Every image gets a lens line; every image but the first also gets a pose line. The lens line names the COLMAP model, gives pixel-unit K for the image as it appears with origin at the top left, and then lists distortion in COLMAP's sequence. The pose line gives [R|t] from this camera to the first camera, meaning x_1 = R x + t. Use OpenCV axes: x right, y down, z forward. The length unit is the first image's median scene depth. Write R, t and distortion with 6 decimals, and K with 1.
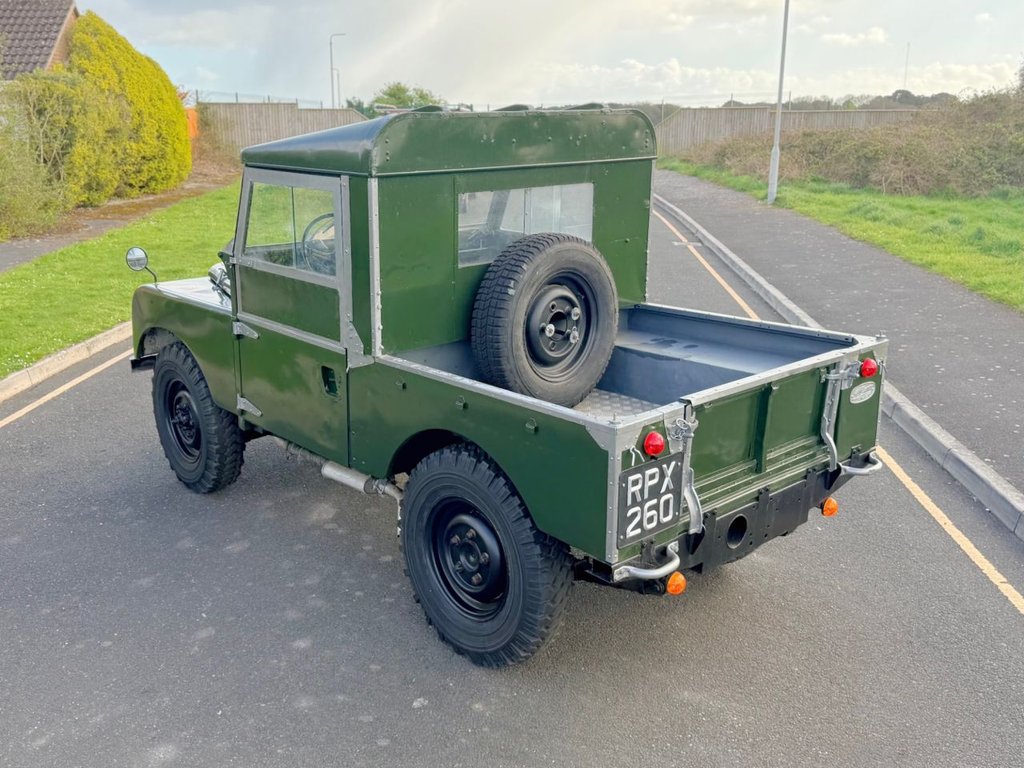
lens RADIAL K [[1013.1, 0, 512.0], [0, 1013.1, 384.0], [0, 0, 1]] dist [0.168452, -0.361487]
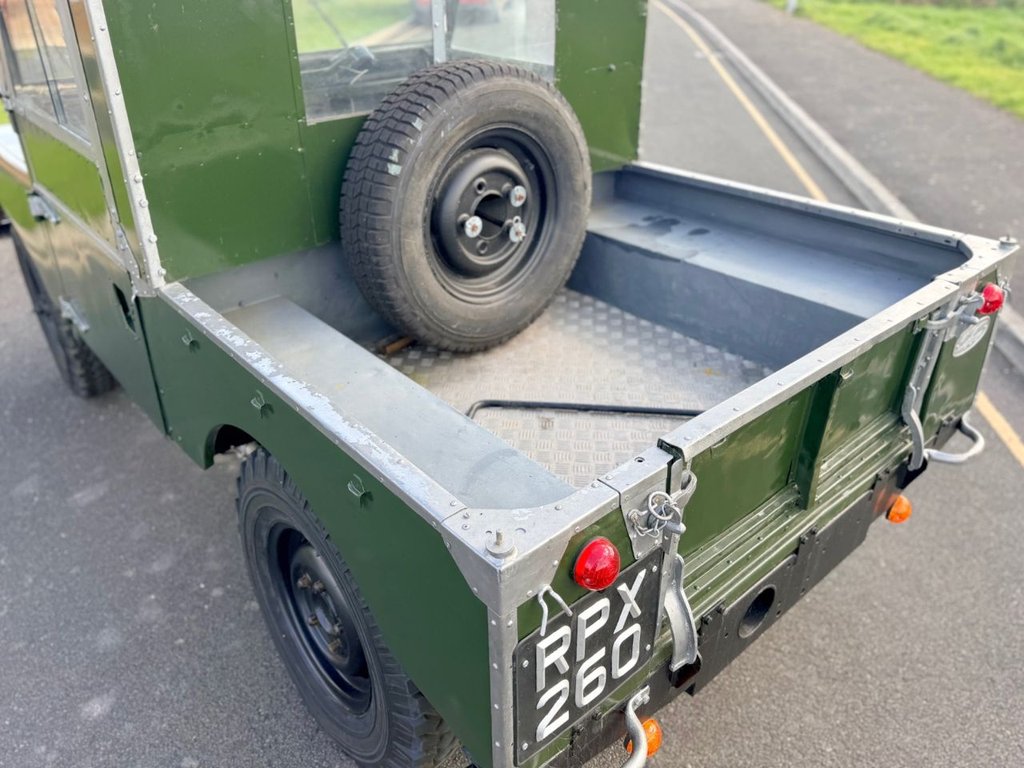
lens RADIAL K [[859.6, 0, 530.3], [0, 859.6, 384.9], [0, 0, 1]] dist [0.109307, -0.147666]
pose [[0.999780, 0.005792, -0.020136, 0.084993], [-0.001116, 0.974386, 0.224879, -0.078550], [0.020923, -0.224807, 0.974179, 0.462819]]
